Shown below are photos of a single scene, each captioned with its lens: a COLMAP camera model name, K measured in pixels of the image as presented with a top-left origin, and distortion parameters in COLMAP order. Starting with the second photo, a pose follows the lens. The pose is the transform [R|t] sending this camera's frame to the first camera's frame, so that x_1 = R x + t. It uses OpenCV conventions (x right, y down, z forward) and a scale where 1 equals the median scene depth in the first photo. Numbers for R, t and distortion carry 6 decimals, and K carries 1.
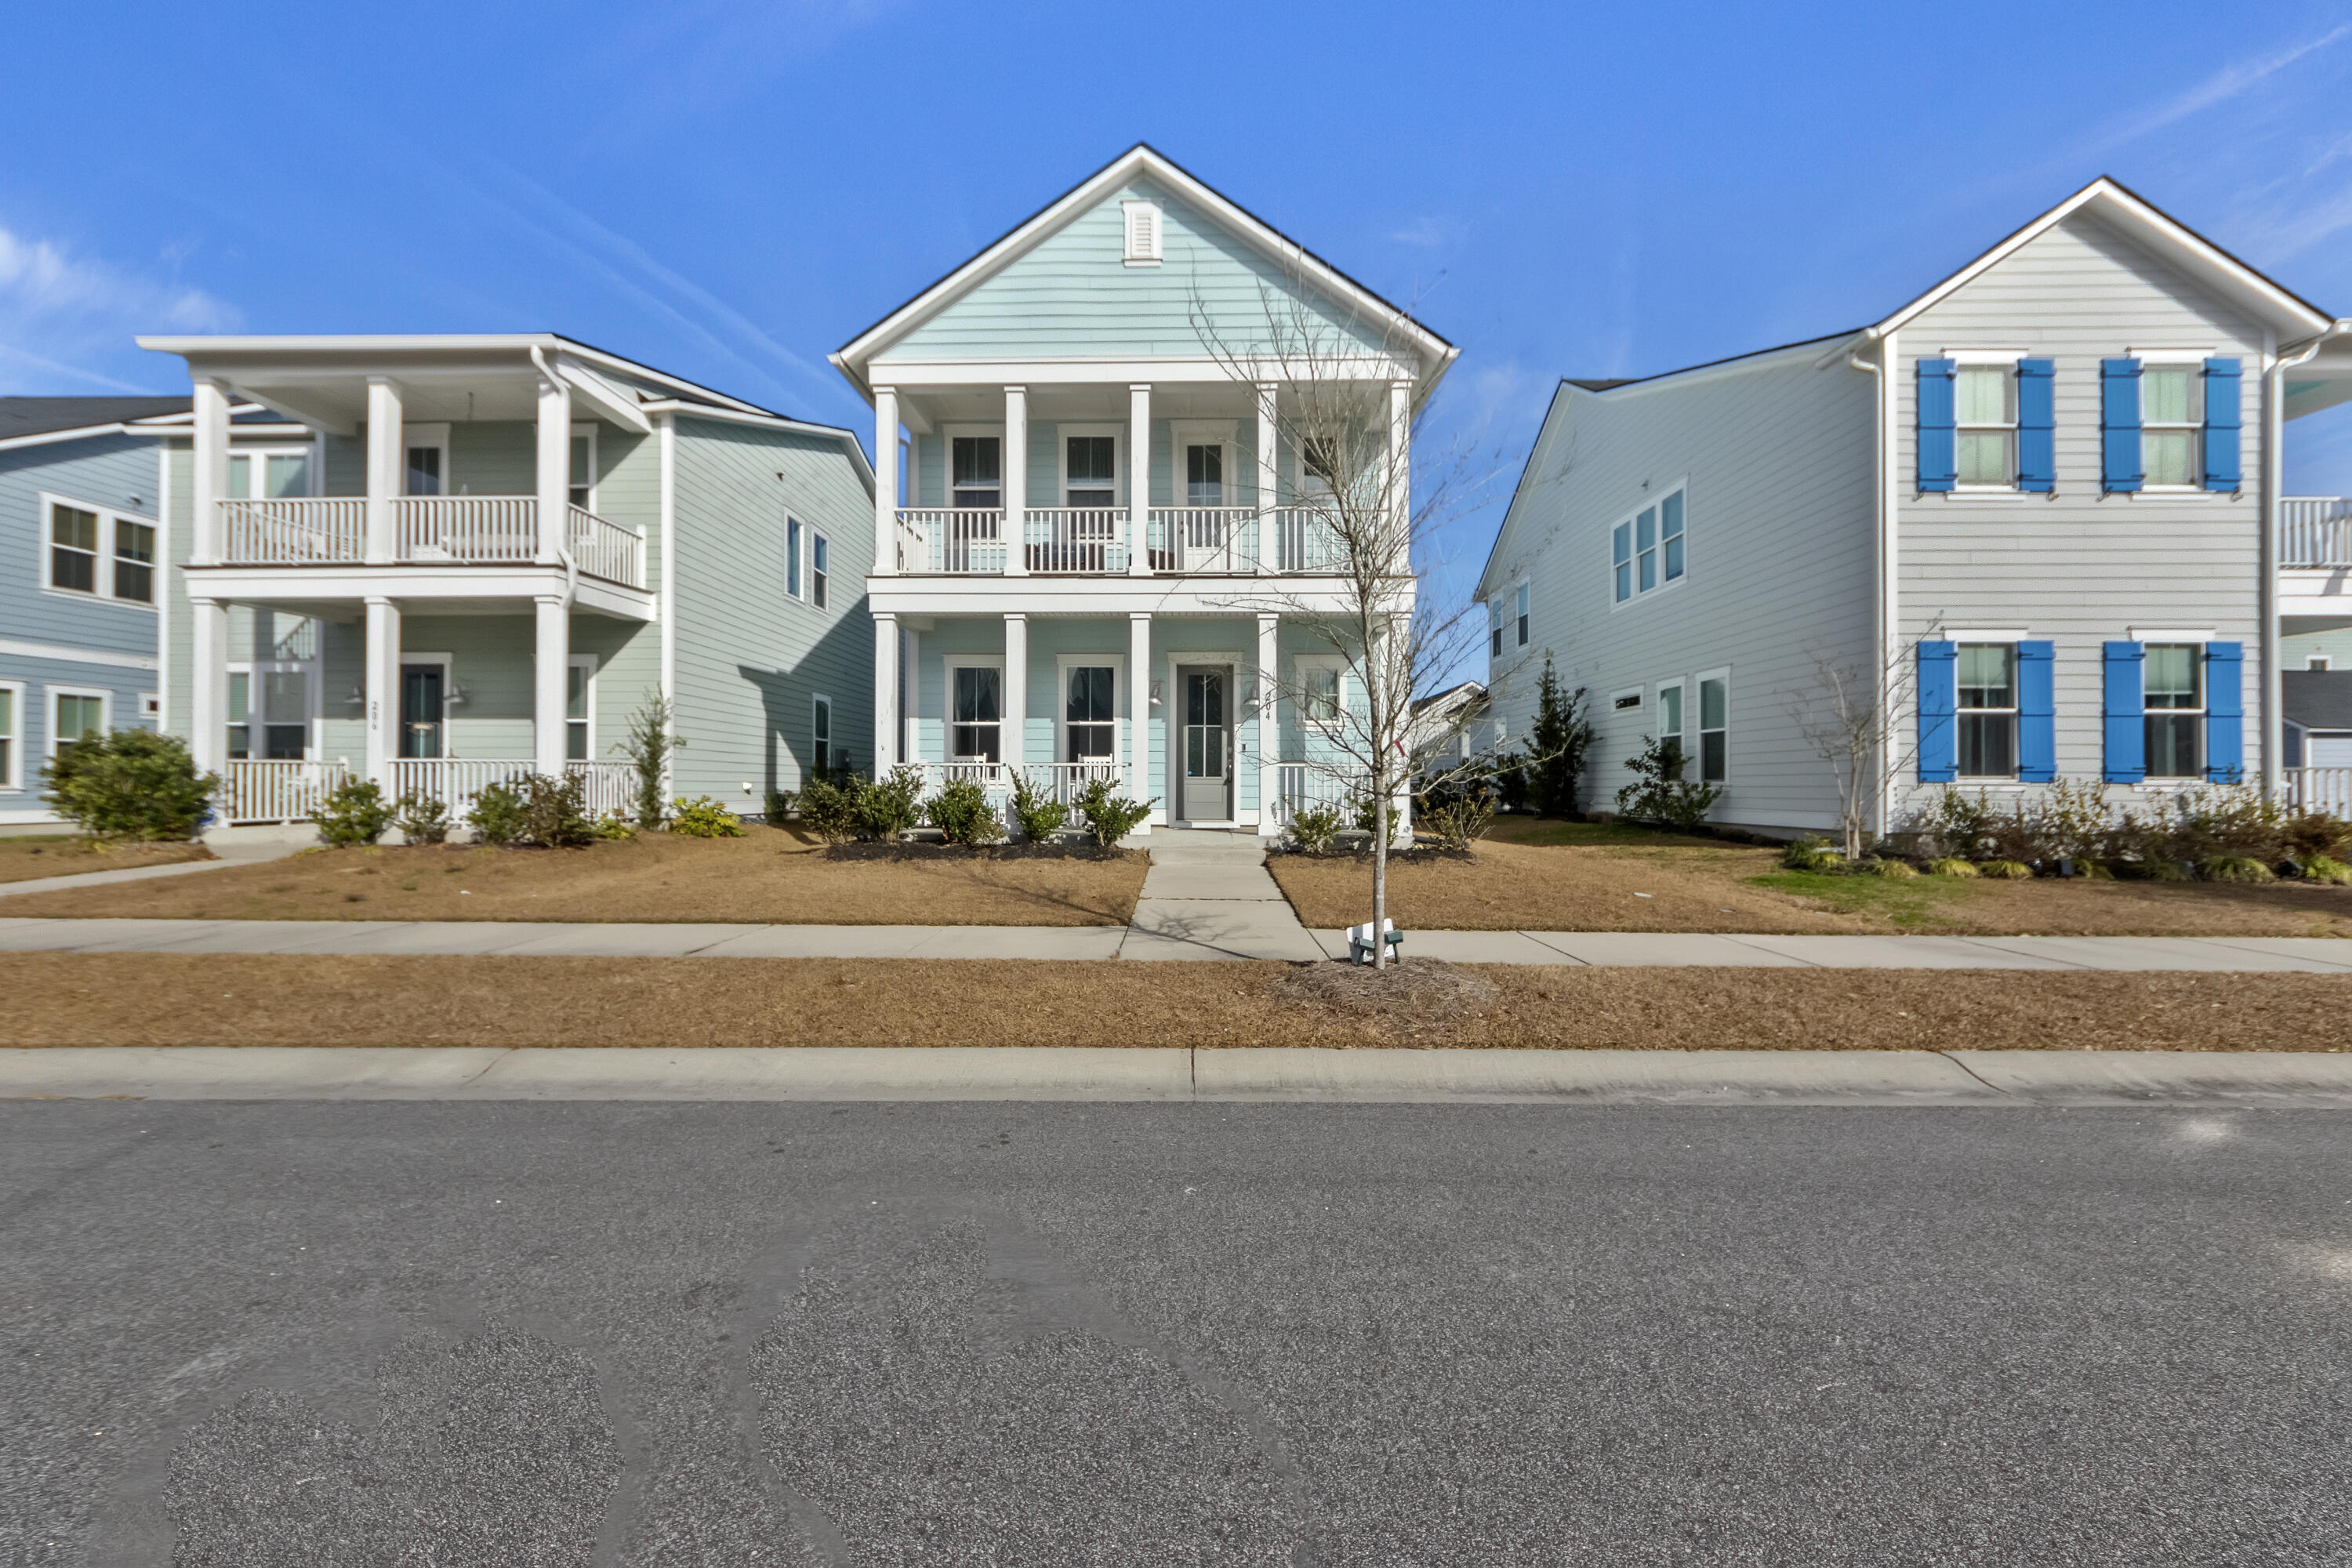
lens RADIAL K [[904.9, 0, 1188.1], [0, 904.9, 782.3], [0, 0, 1]] dist [0.001558, 0.000263]
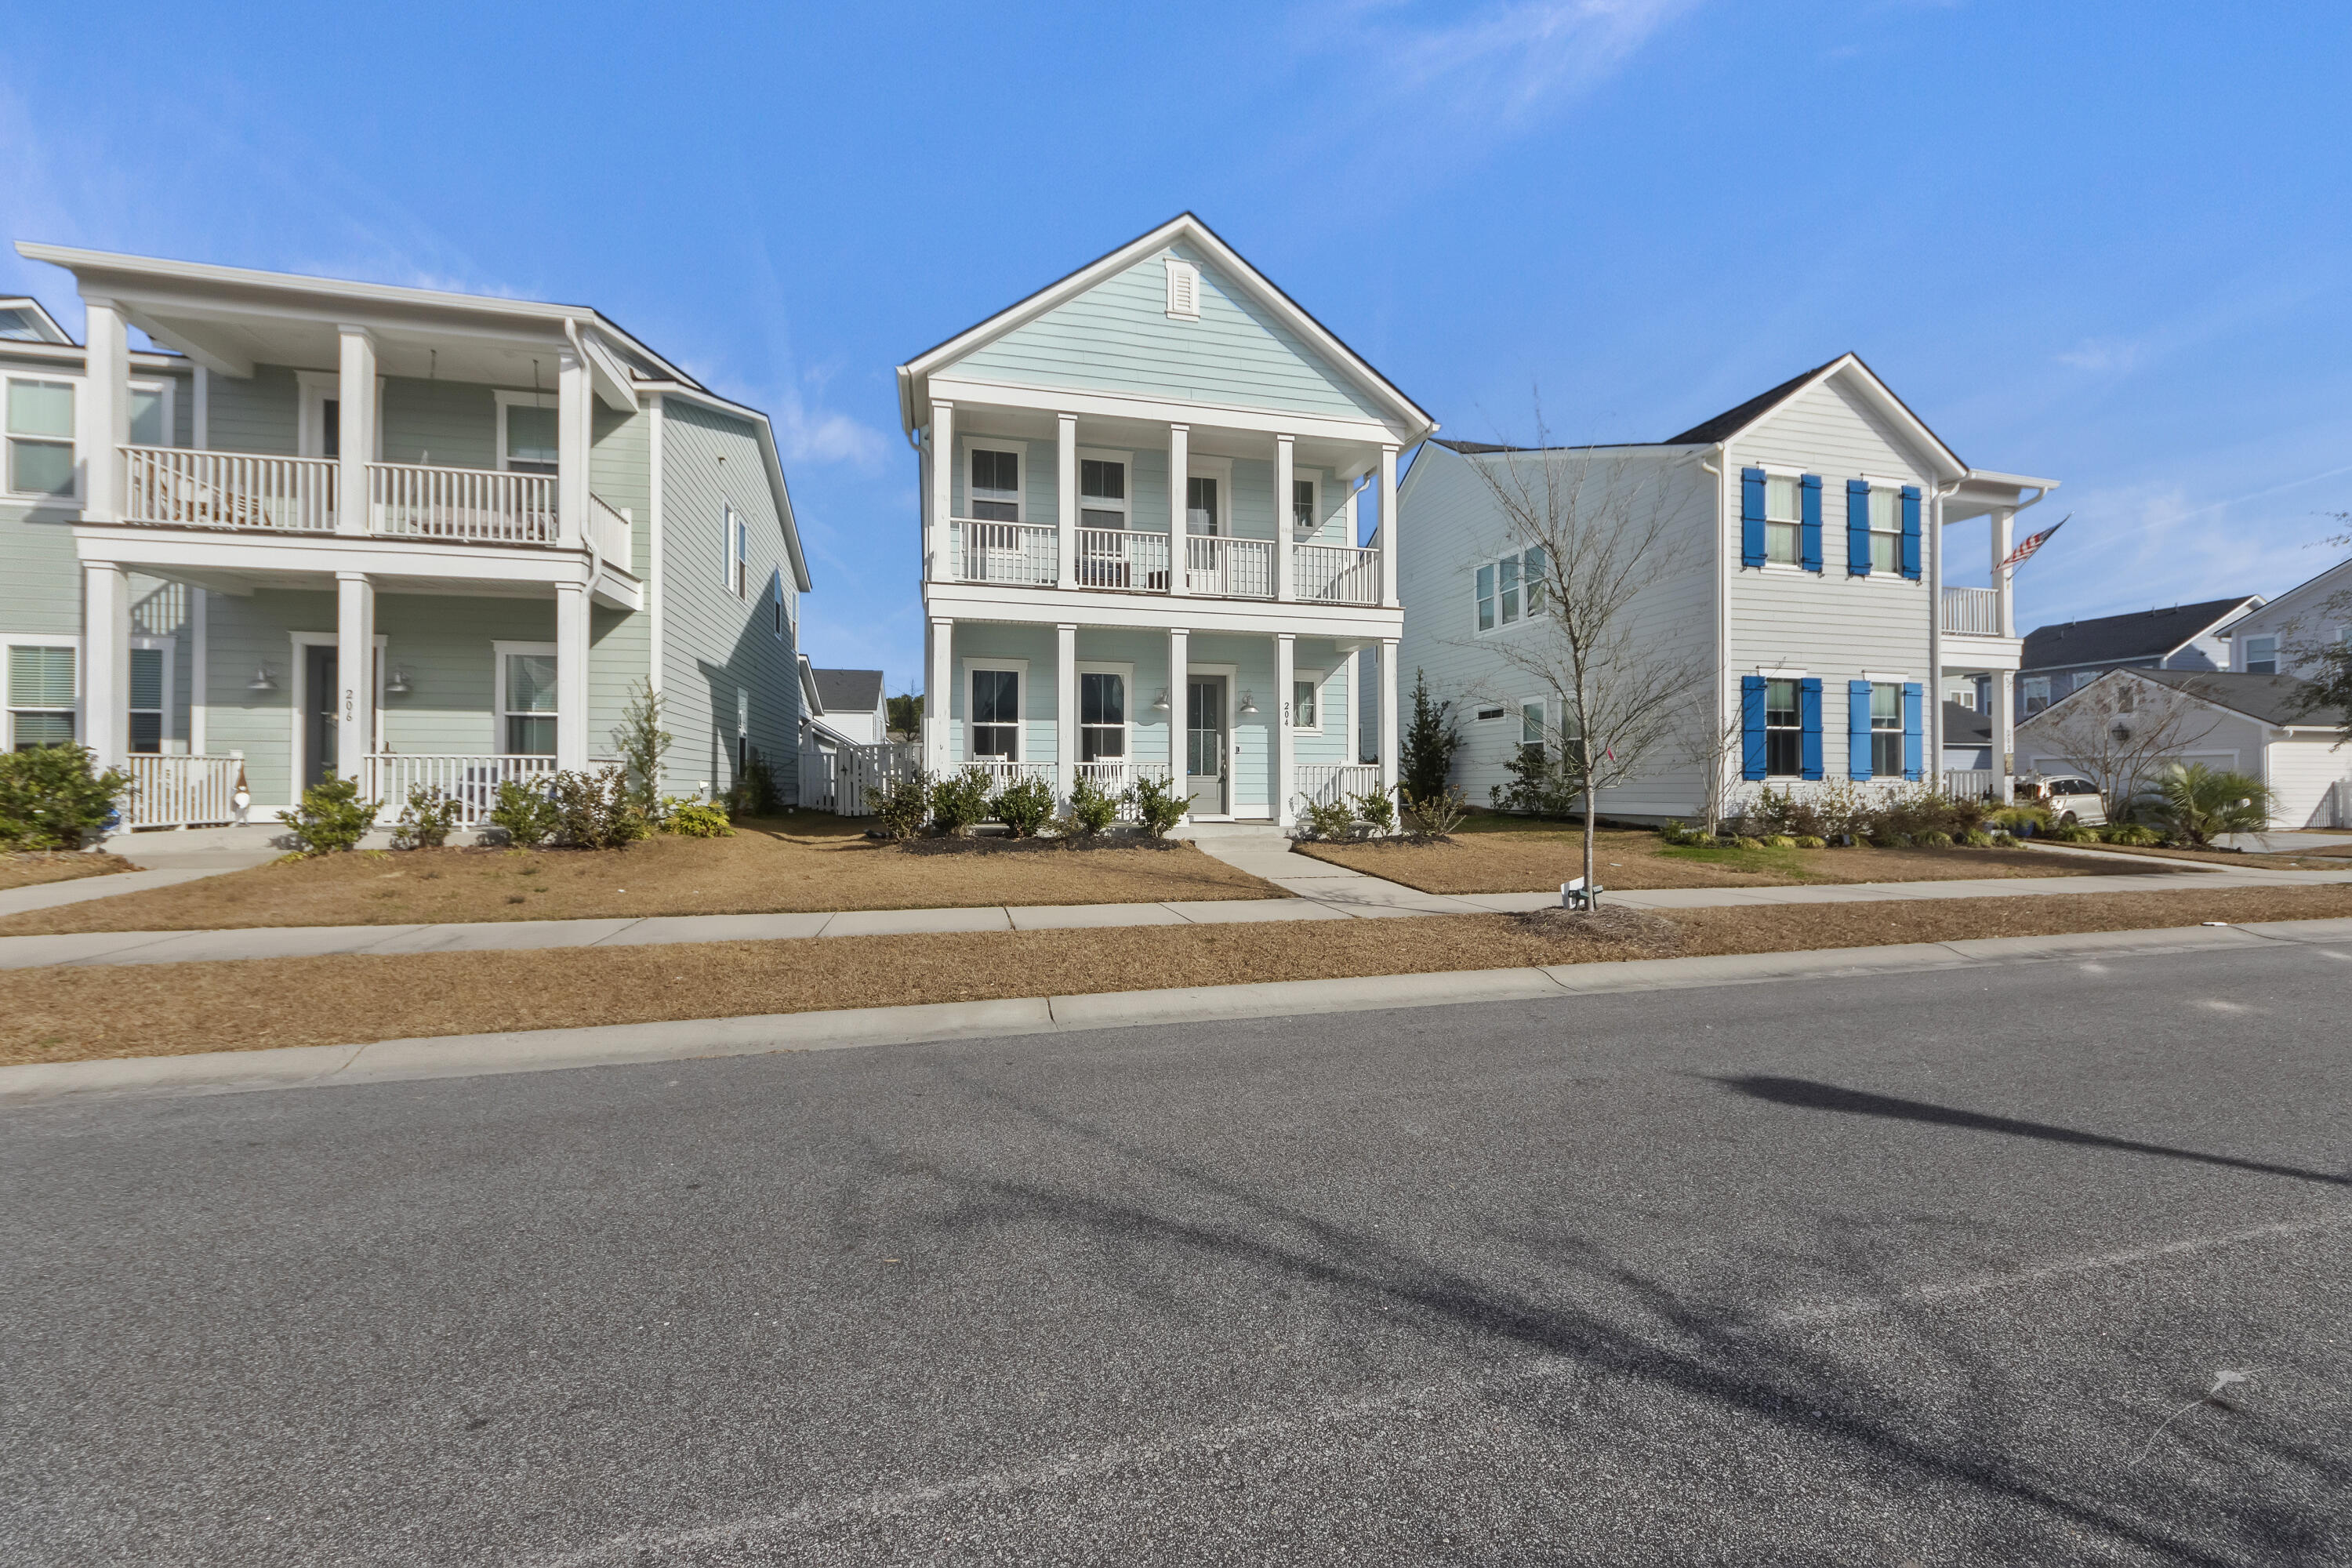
lens RADIAL K [[904.9, 0, 1188.1], [0, 904.9, 782.3], [0, 0, 1]] dist [0.001558, 0.000263]
pose [[0.964035, -0.000568, 0.265776, -0.343003], [0.000744, 1.000000, -0.000561, 0.003463], [-0.265775, 0.000739, 0.964035, -0.081577]]
